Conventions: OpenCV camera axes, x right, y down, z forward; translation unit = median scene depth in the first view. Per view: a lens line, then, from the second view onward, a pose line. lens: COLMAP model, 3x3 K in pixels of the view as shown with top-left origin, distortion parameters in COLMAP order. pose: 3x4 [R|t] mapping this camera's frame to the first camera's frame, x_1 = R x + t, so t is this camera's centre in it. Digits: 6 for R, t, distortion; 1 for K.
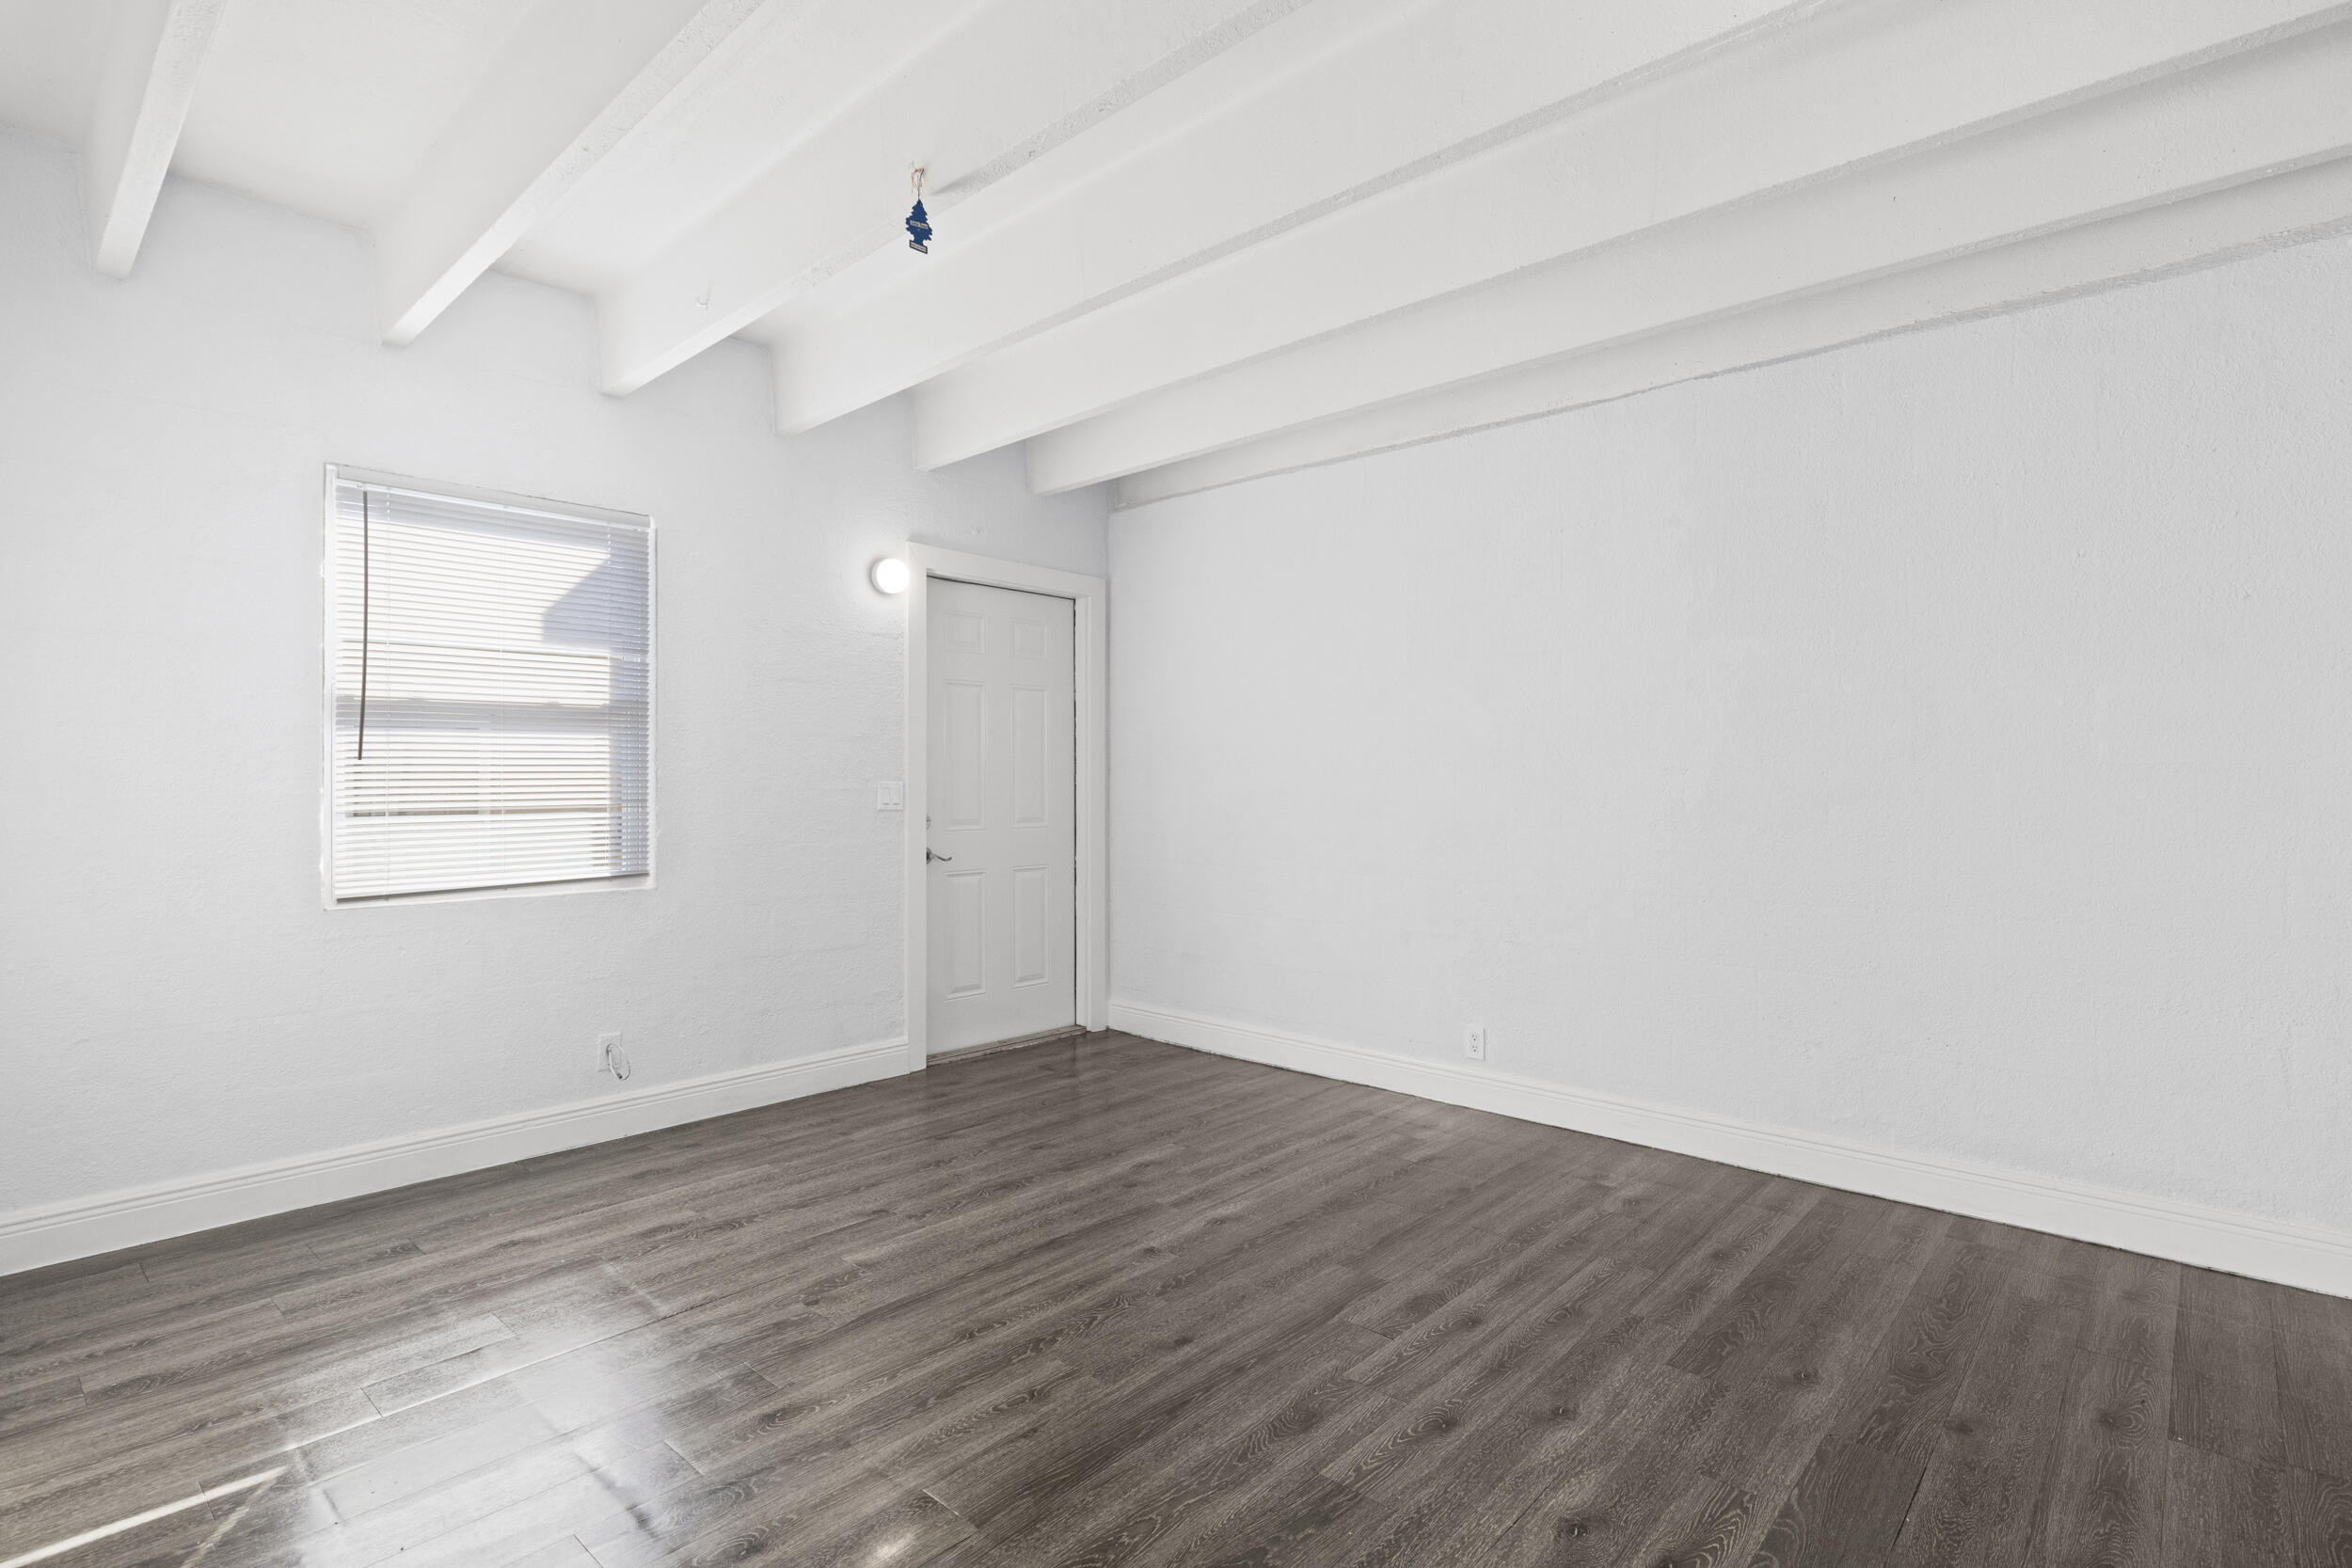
lens RADIAL K [[1136.6, 0, 1177.8], [0, 1136.6, 782.5], [0, 0, 1]] dist [-0.002118, -0.001213]
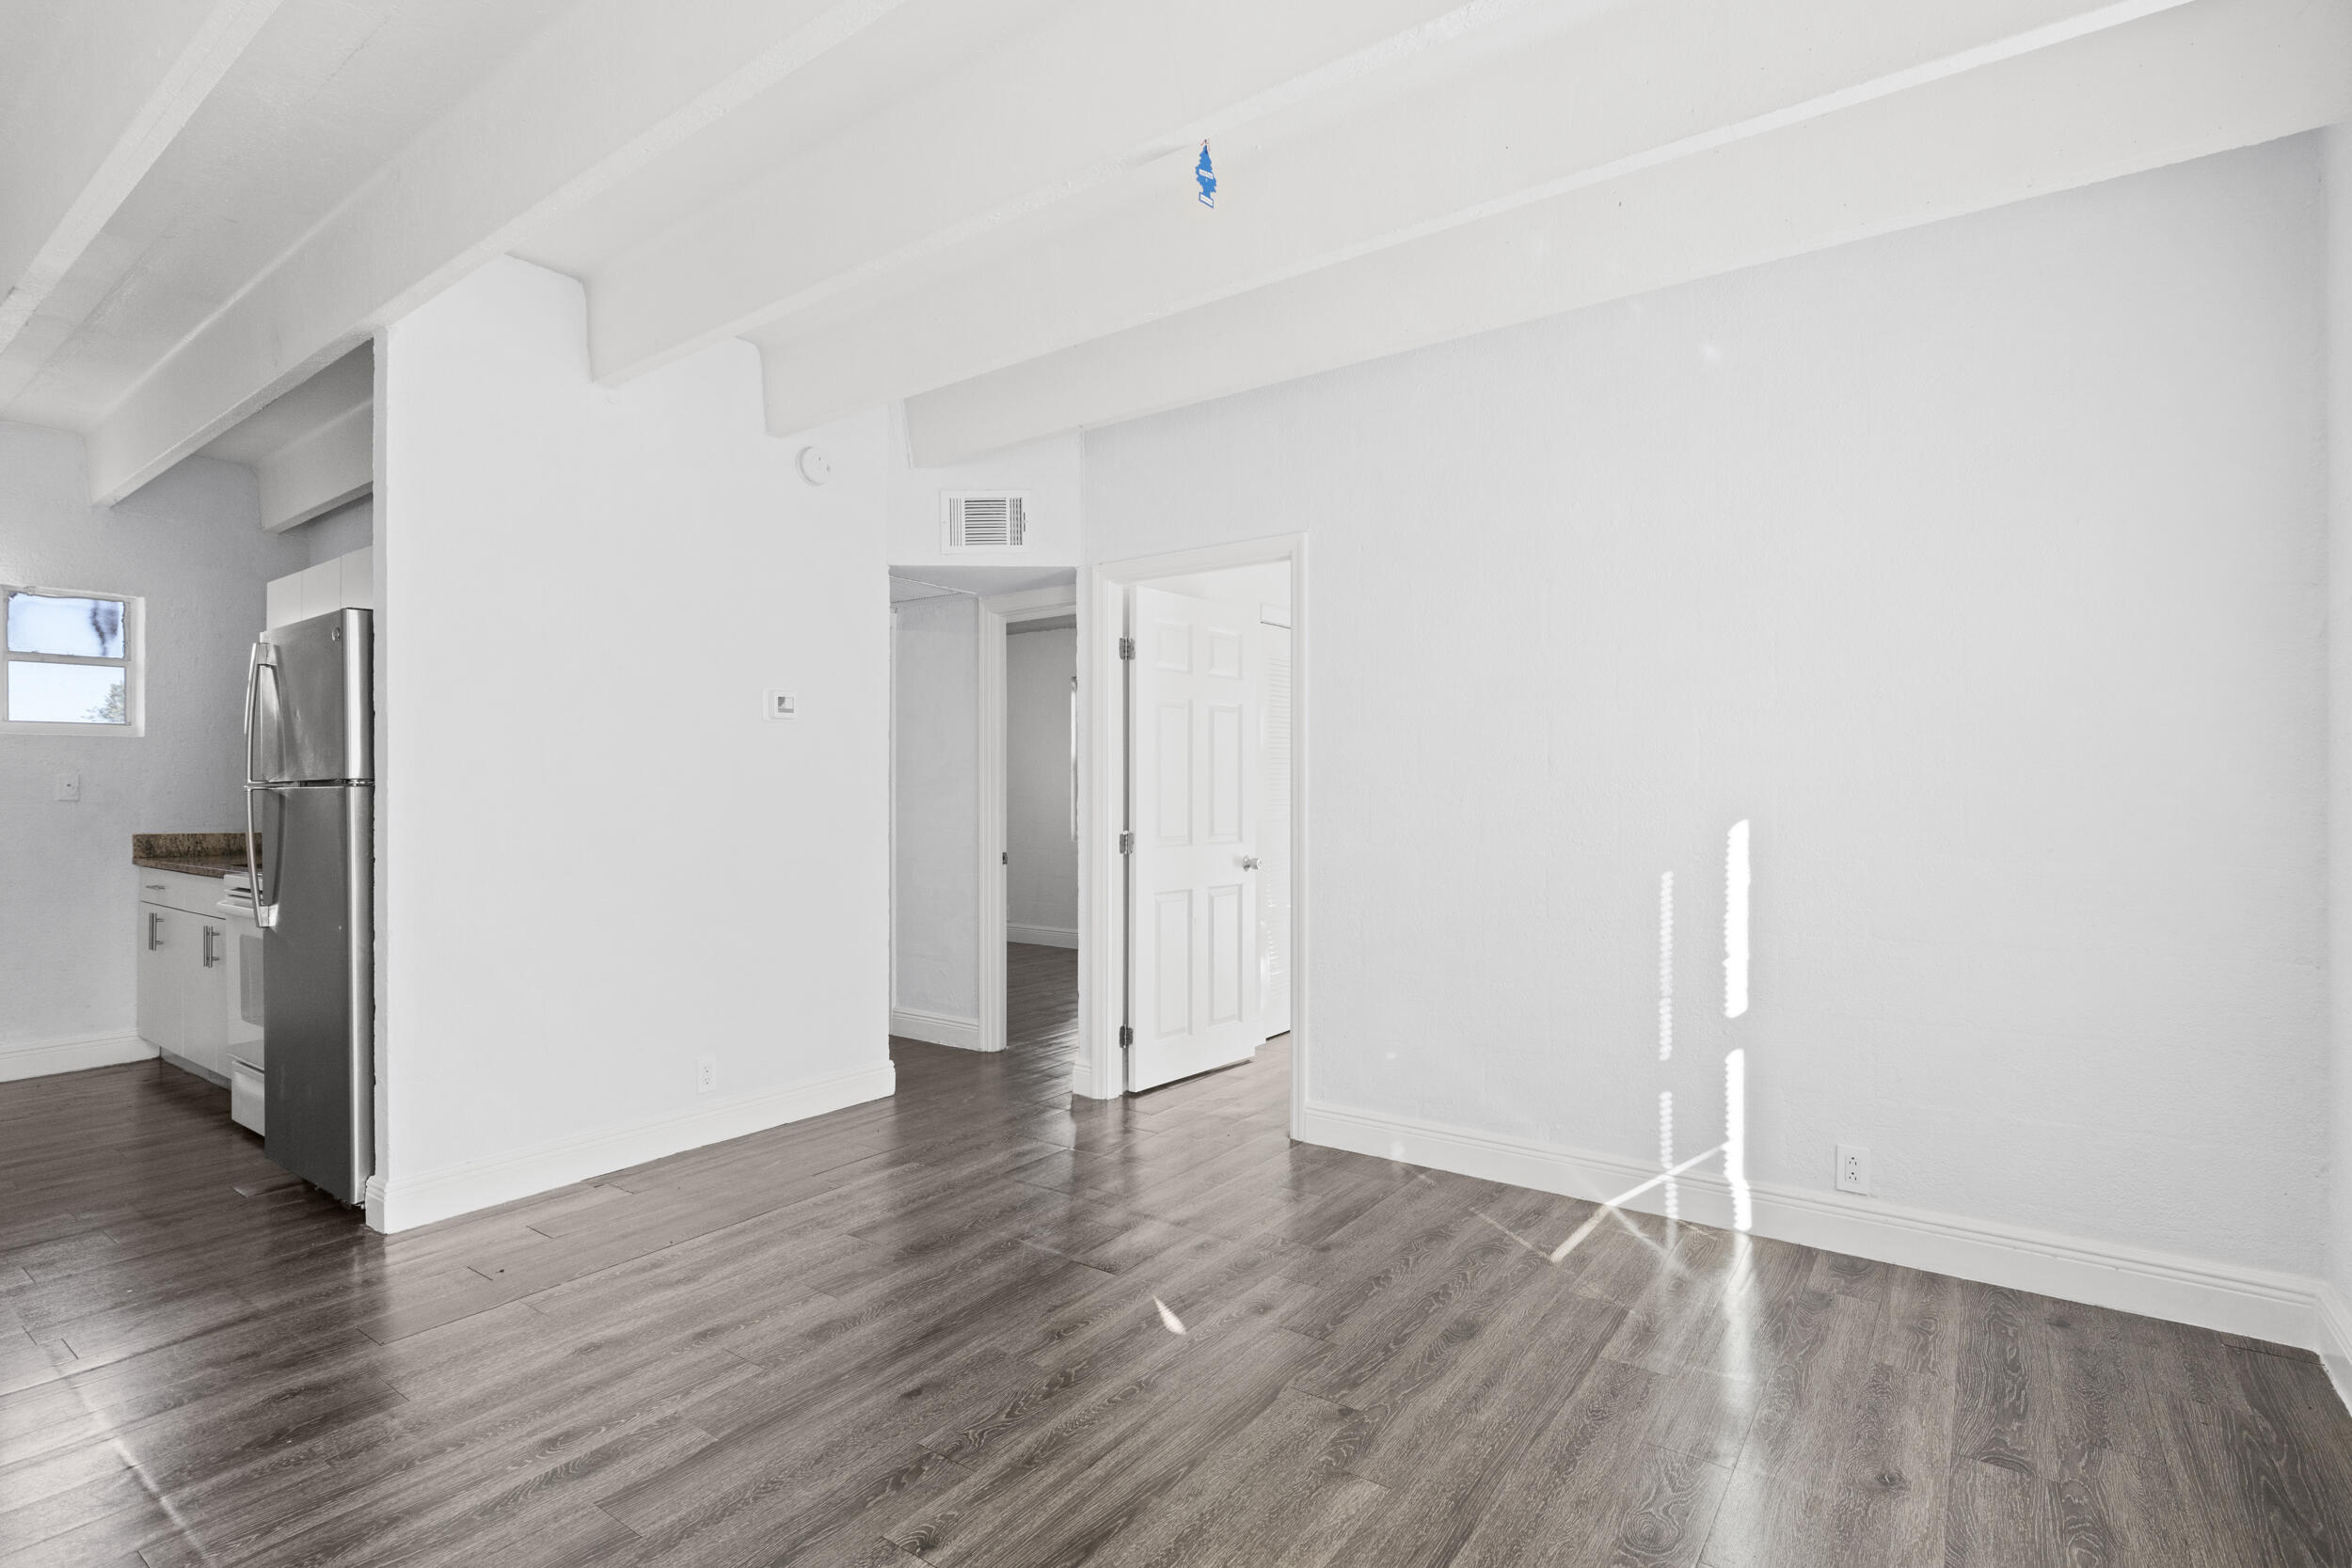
lens RADIAL K [[1136.6, 0, 1172.4], [0, 1136.6, 784.8], [0, 0, 1]] dist [-0.002118, -0.001213]
pose [[-0.994562, 0.000109, -0.104150, -0.104737], [0.000834, 0.999976, -0.006921, -0.004332], [0.104146, -0.006970, -0.994538, 1.834790]]
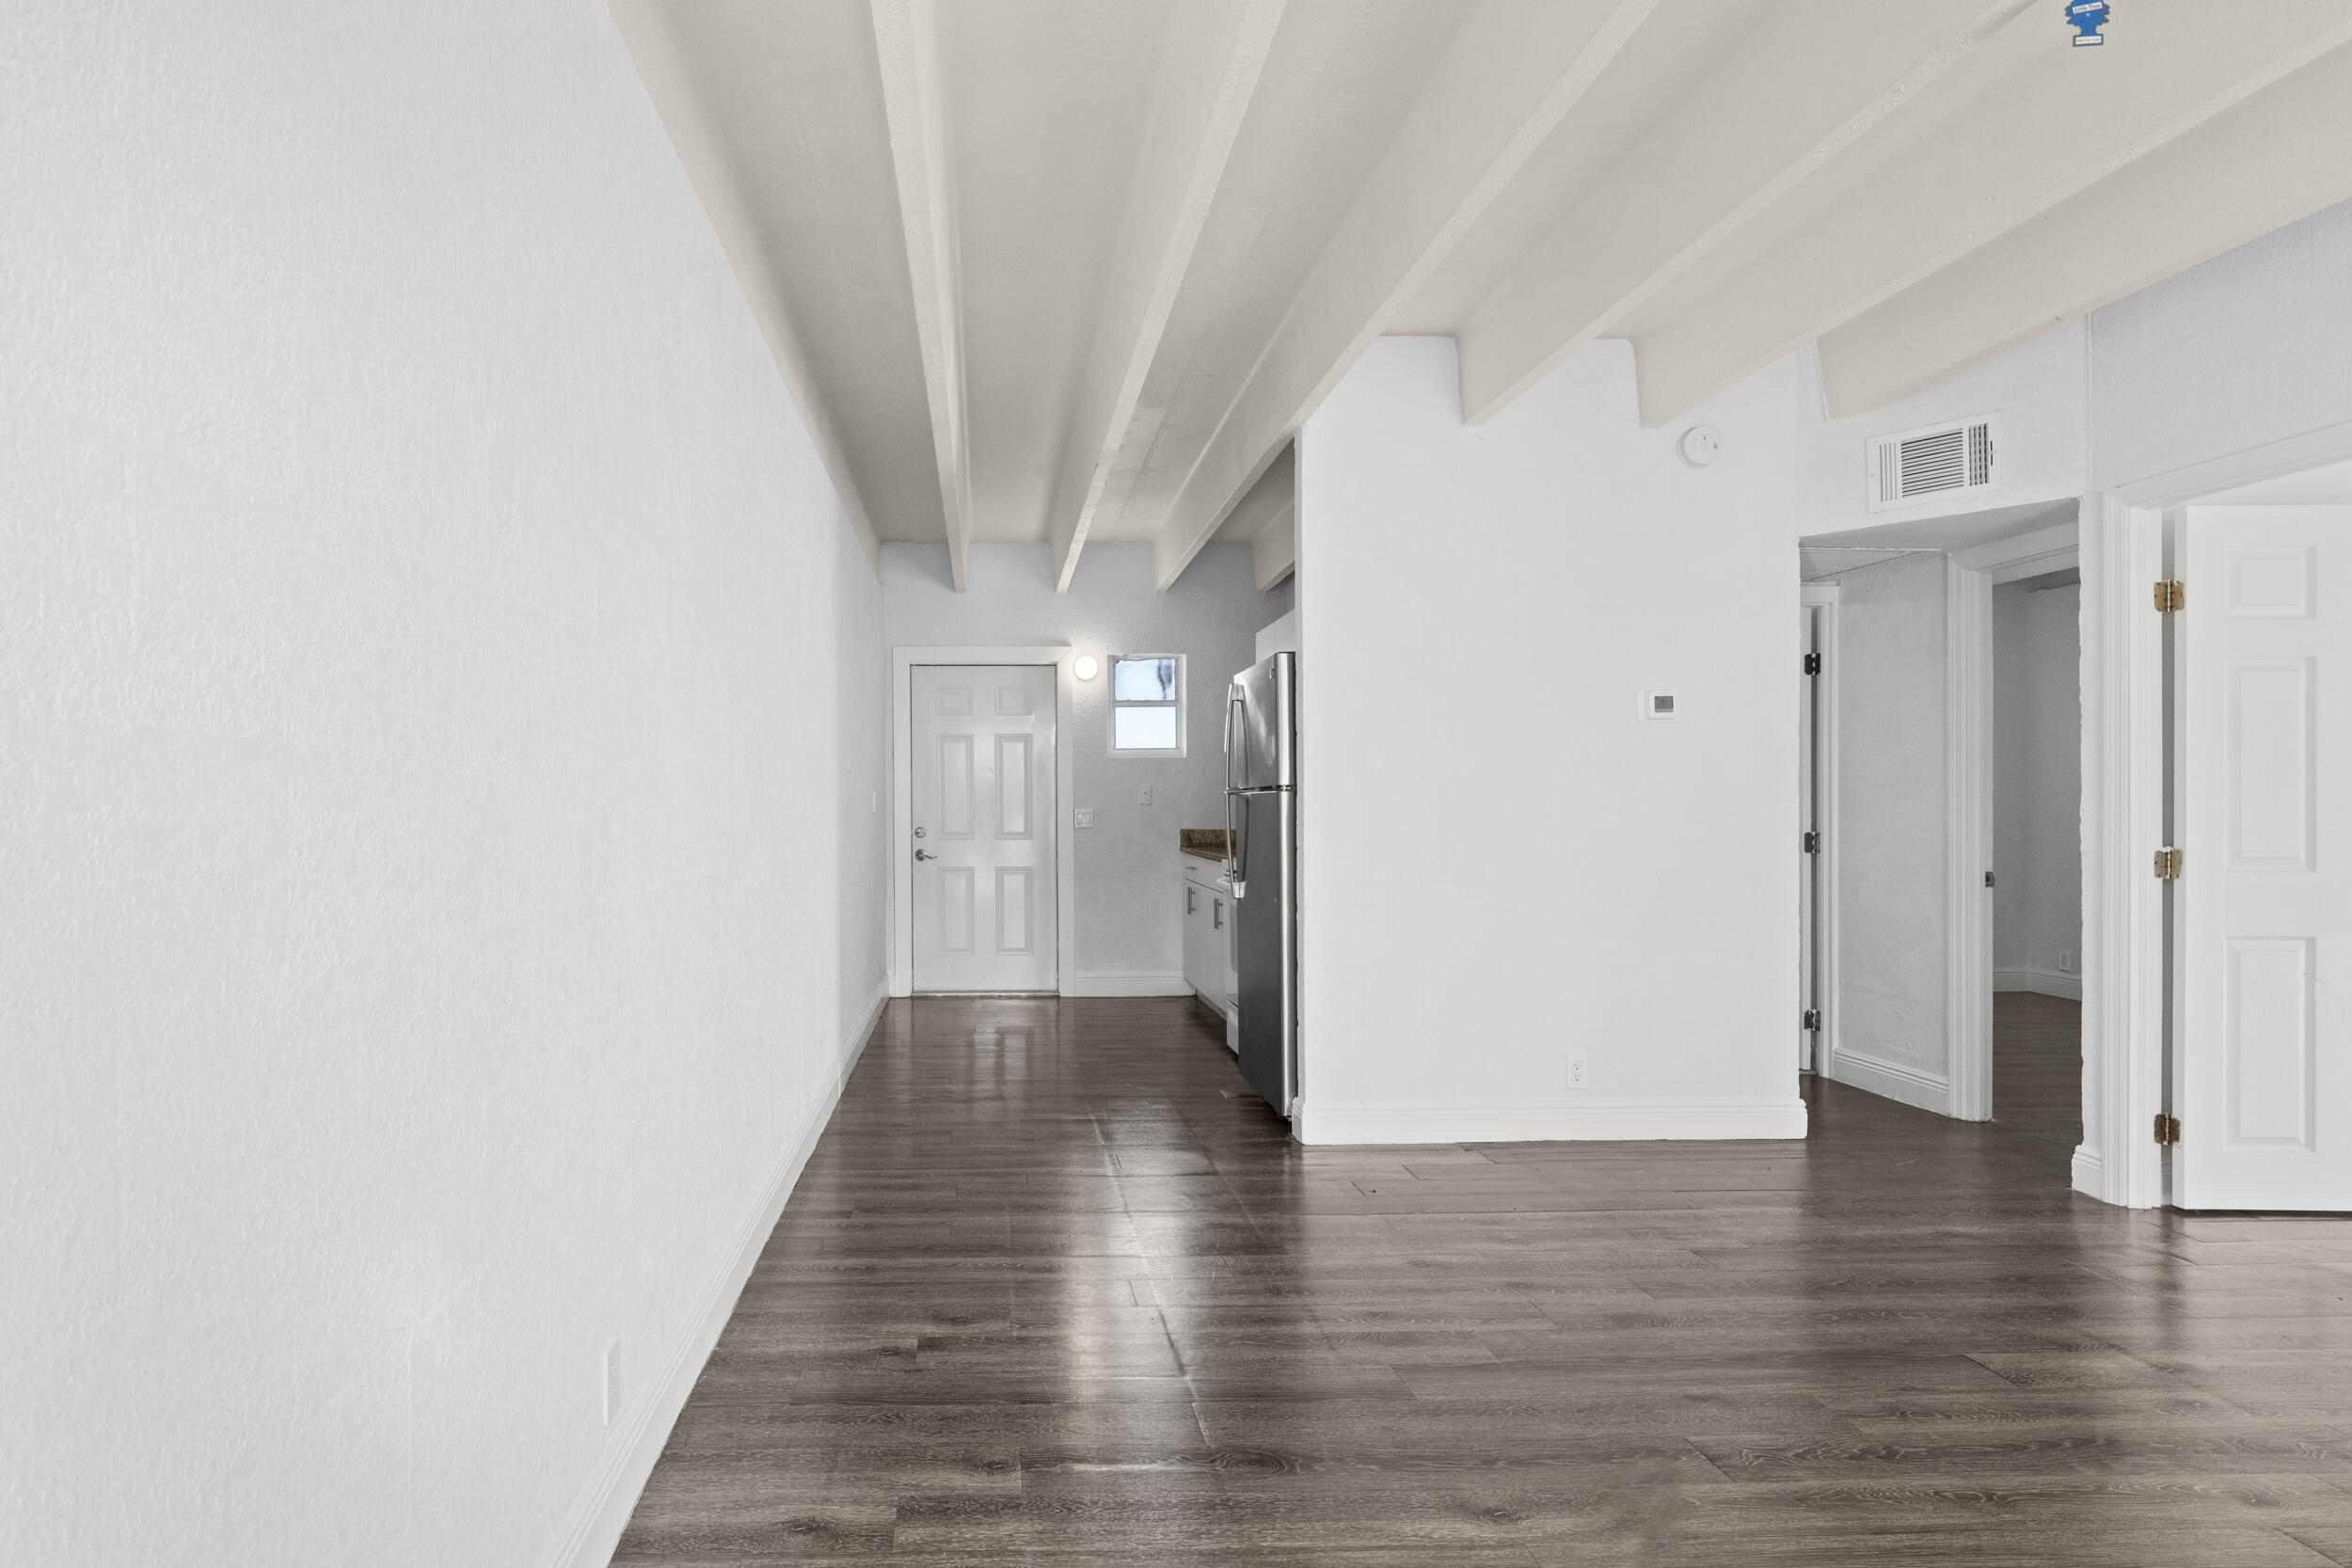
lens RADIAL K [[1218.4, 0, 1035.8], [0, 1218.4, 805.4], [0, 0, 1]] dist [-0.000555, -0.000493]
pose [[-0.705170, -0.000397, 0.709038, -0.299963], [0.001621, 0.999996, 0.002172, 0.003389], [-0.709036, 0.002681, -0.705167, 1.952421]]
